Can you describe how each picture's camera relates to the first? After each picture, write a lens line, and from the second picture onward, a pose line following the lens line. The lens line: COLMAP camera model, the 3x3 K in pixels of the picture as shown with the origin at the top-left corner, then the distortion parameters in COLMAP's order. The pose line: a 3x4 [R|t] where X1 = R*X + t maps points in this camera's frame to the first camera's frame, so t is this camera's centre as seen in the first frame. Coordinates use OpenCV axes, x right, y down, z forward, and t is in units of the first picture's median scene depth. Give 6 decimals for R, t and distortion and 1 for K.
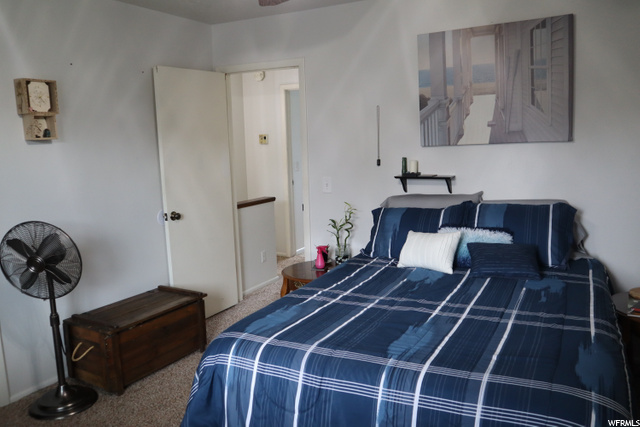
lens RADIAL K [[513.1, 0, 322.9], [0, 513.1, 213.1], [0, 0, 1]] dist [-0.059906, 0.027263]
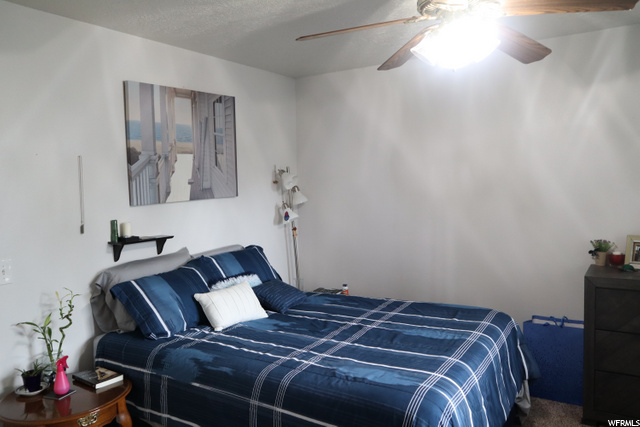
lens RADIAL K [[513.1, 0, 322.1], [0, 513.1, 212.1], [0, 0, 1]] dist [-0.059906, 0.027263]
pose [[0.066498, -0.031698, 0.997283, -0.695180], [0.172835, 0.984752, 0.019775, -0.086227], [-0.982704, 0.171050, 0.070962, 0.659686]]
